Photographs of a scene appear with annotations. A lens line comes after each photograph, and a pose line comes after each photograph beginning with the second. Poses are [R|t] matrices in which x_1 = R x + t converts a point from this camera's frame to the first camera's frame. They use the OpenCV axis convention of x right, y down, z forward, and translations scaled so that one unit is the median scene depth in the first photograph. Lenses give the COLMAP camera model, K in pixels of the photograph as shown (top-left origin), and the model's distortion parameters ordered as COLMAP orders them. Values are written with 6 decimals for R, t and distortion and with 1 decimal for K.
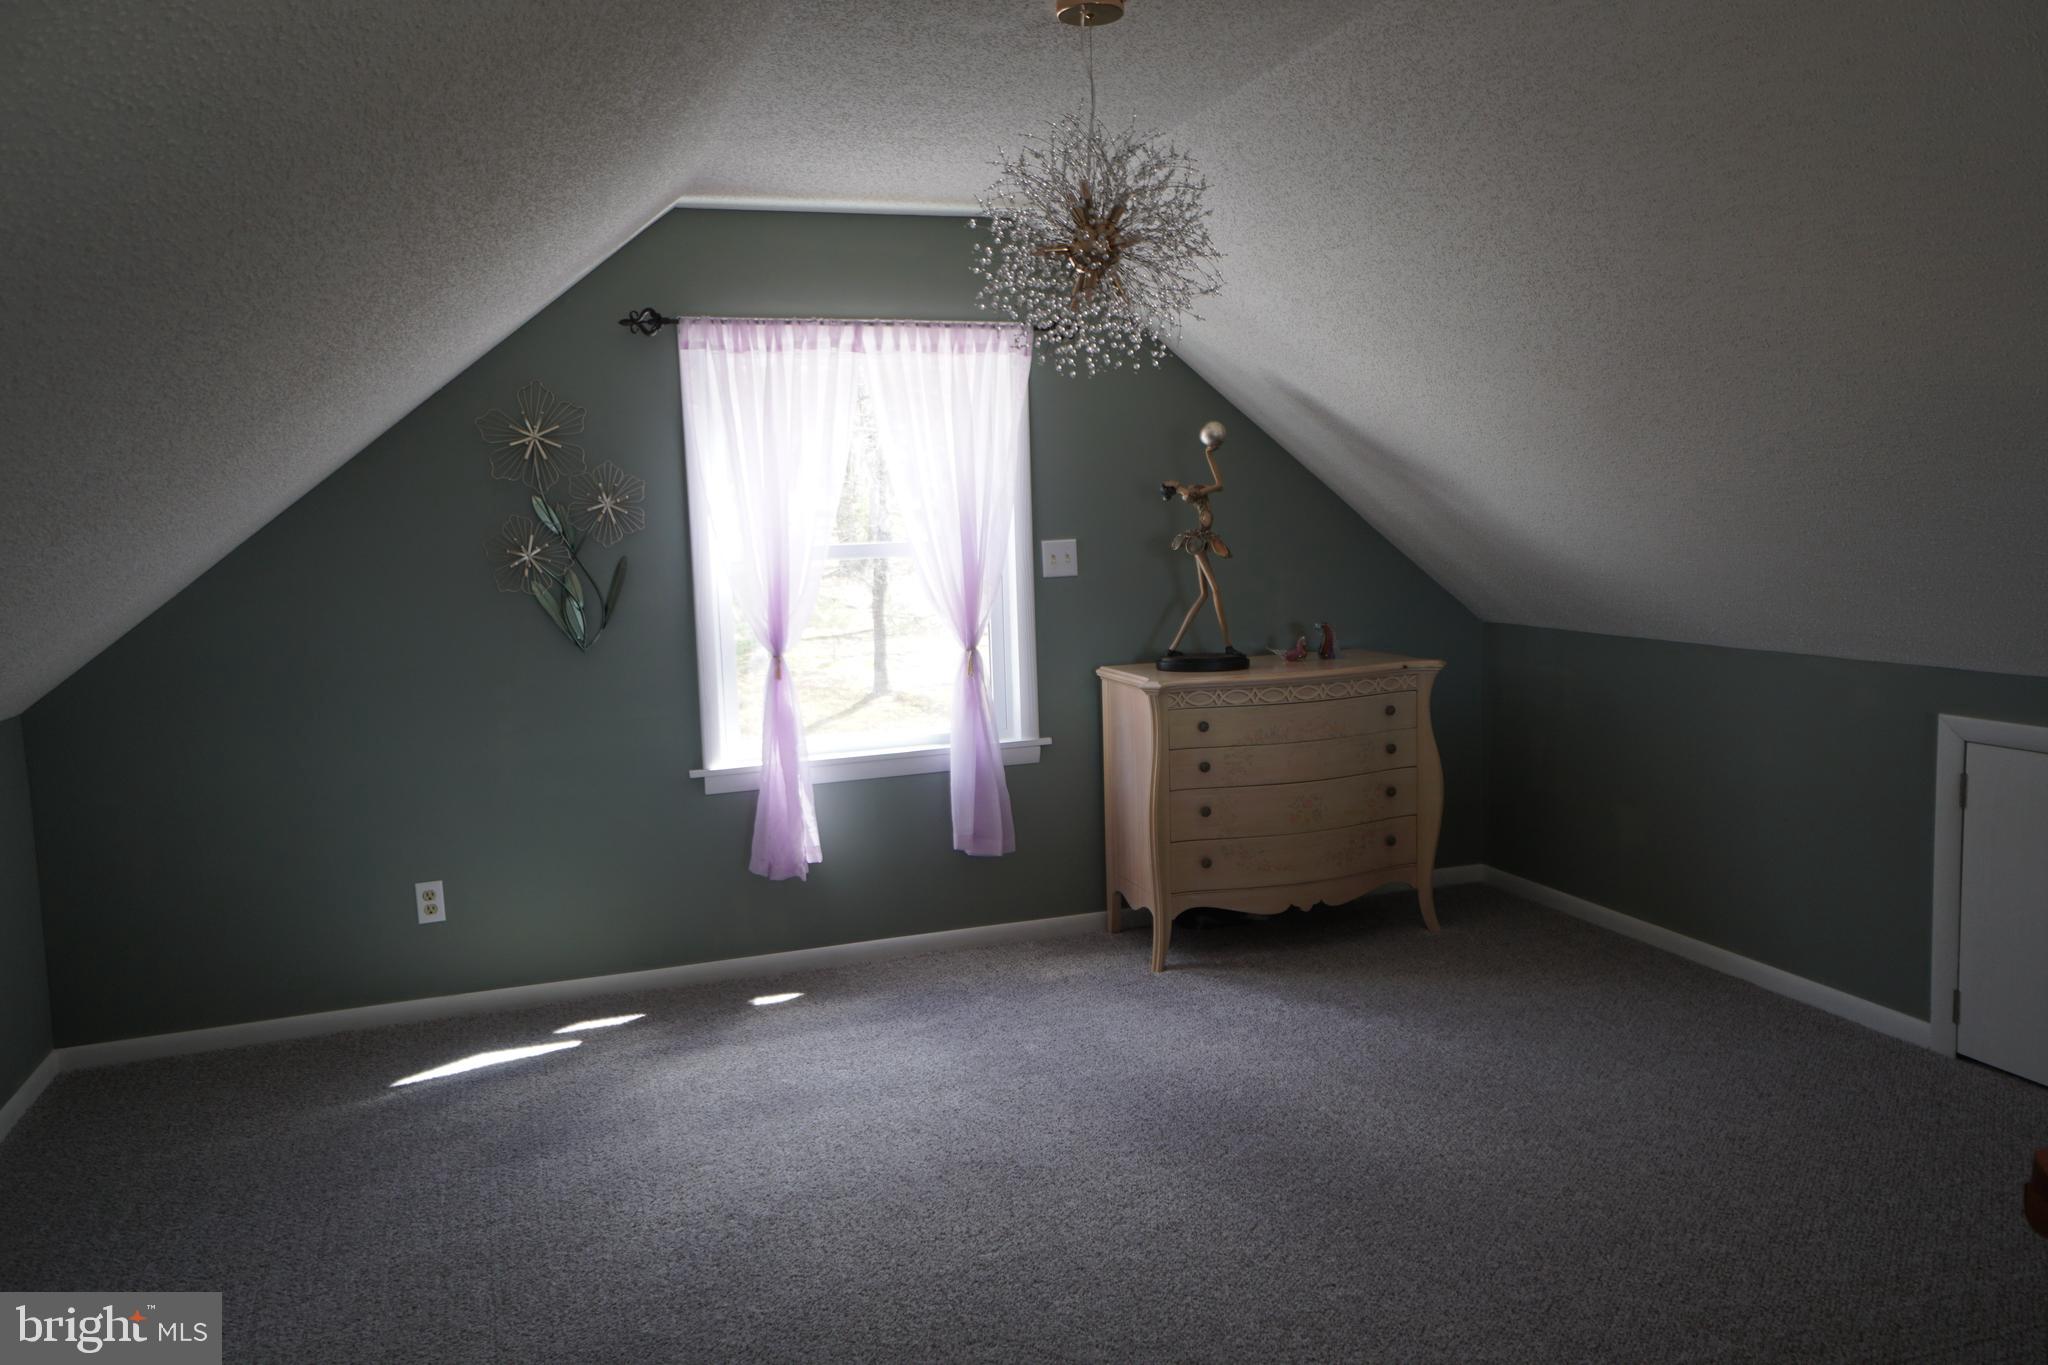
lens RADIAL K [[1464.1, 0, 1022.9], [0, 1464.1, 664.1], [0, 0, 1]] dist [0.022753, 0.019470]
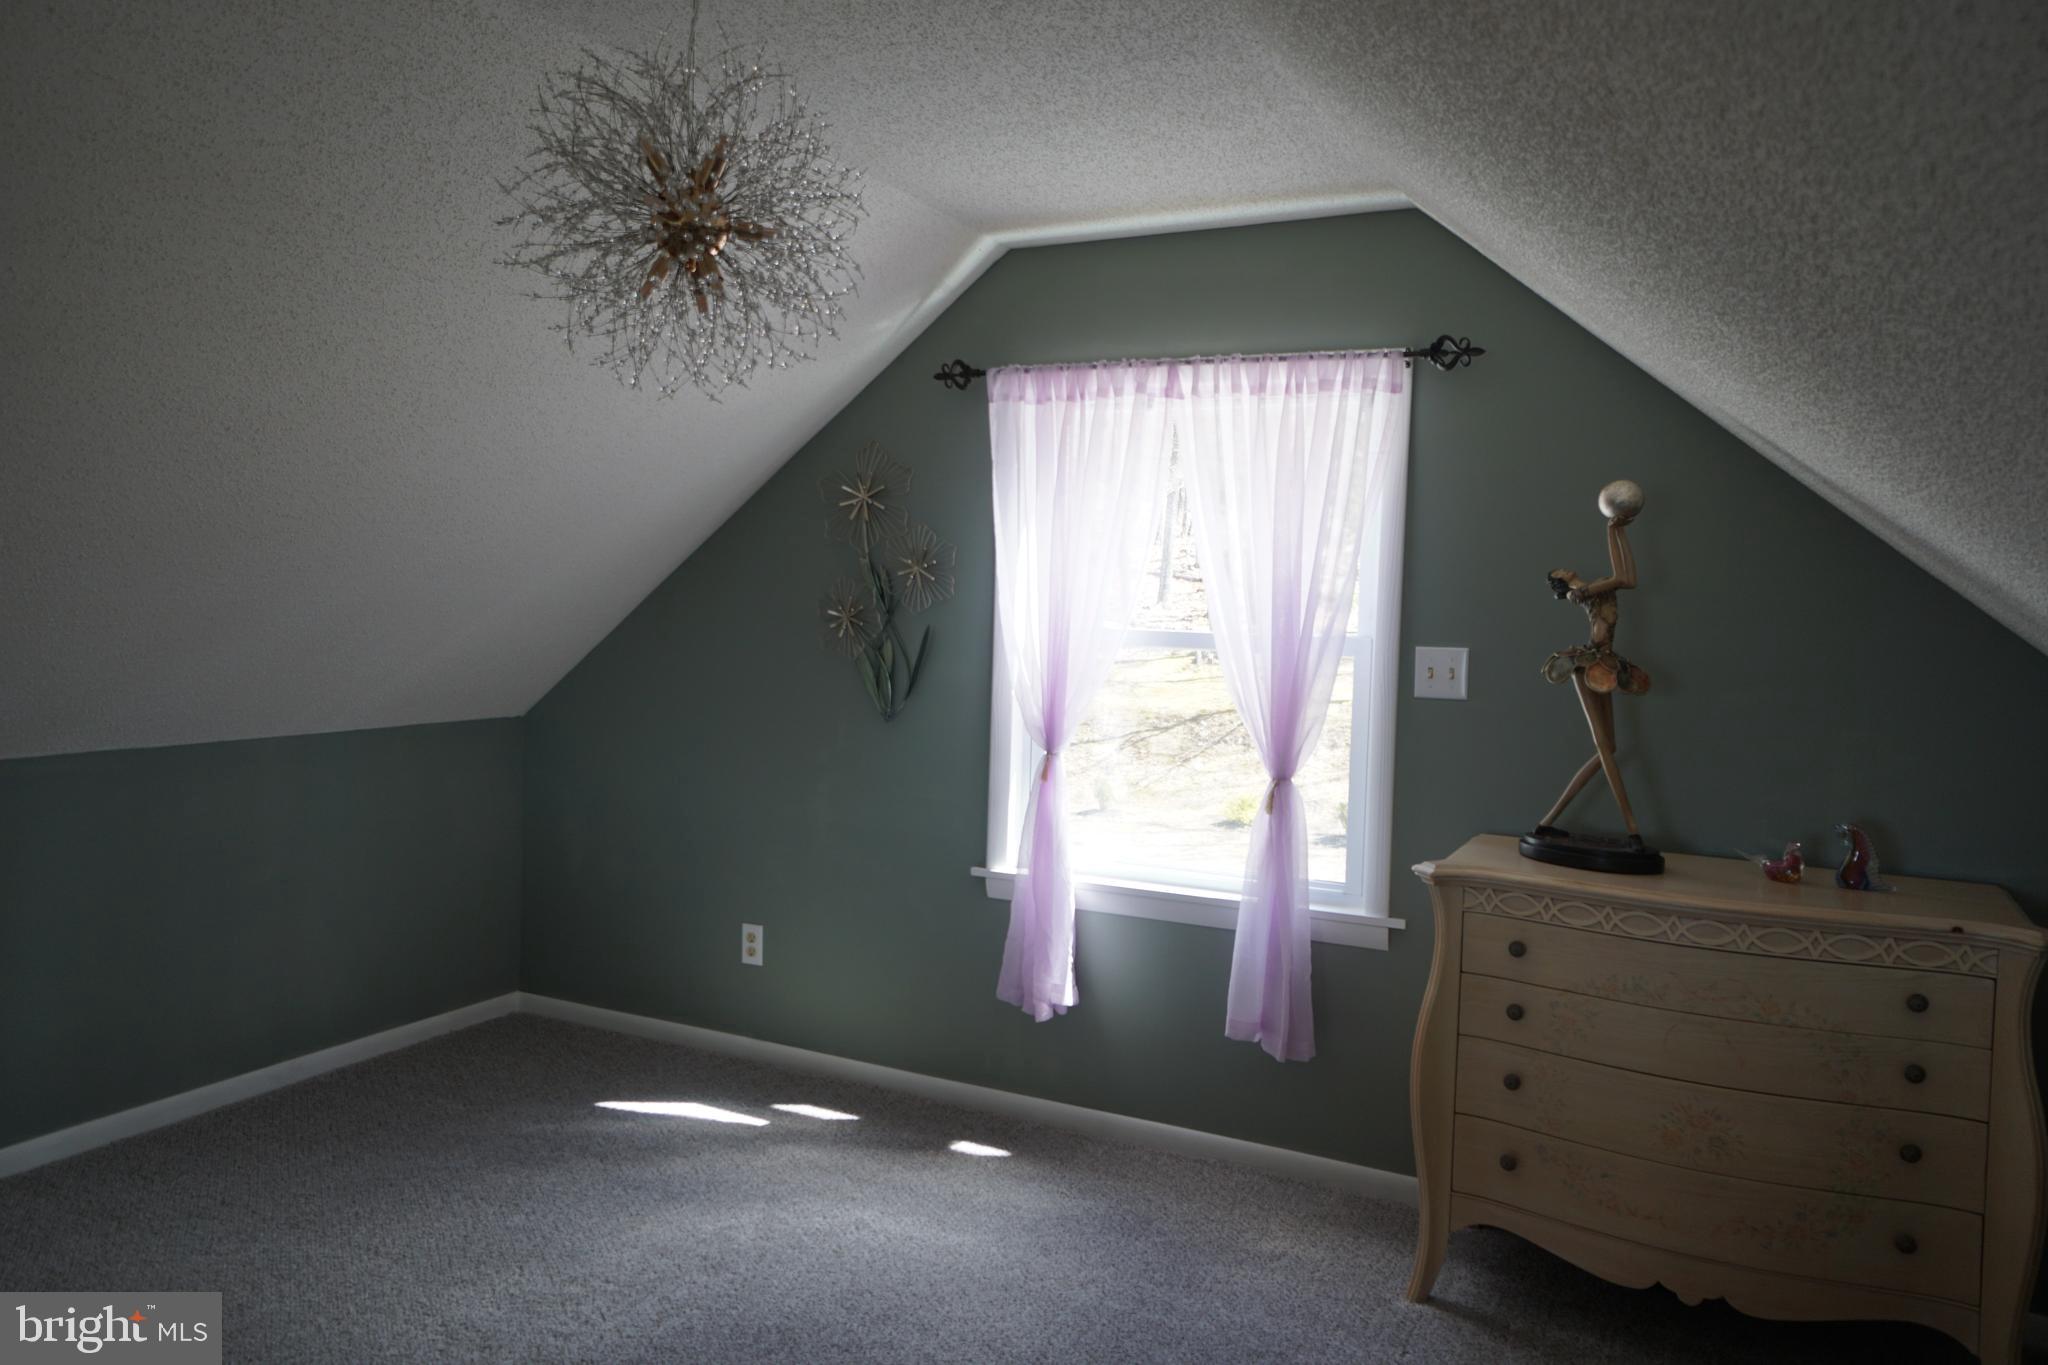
lens RADIAL K [[1464.1, 0, 1022.9], [0, 1464.1, 664.1], [0, 0, 1]] dist [0.022753, 0.019470]
pose [[0.684610, 0.086007, -0.723818, 0.432940], [-0.128112, 0.991754, -0.003328, -0.051660], [0.717563, 0.095008, 0.689983, 0.387940]]
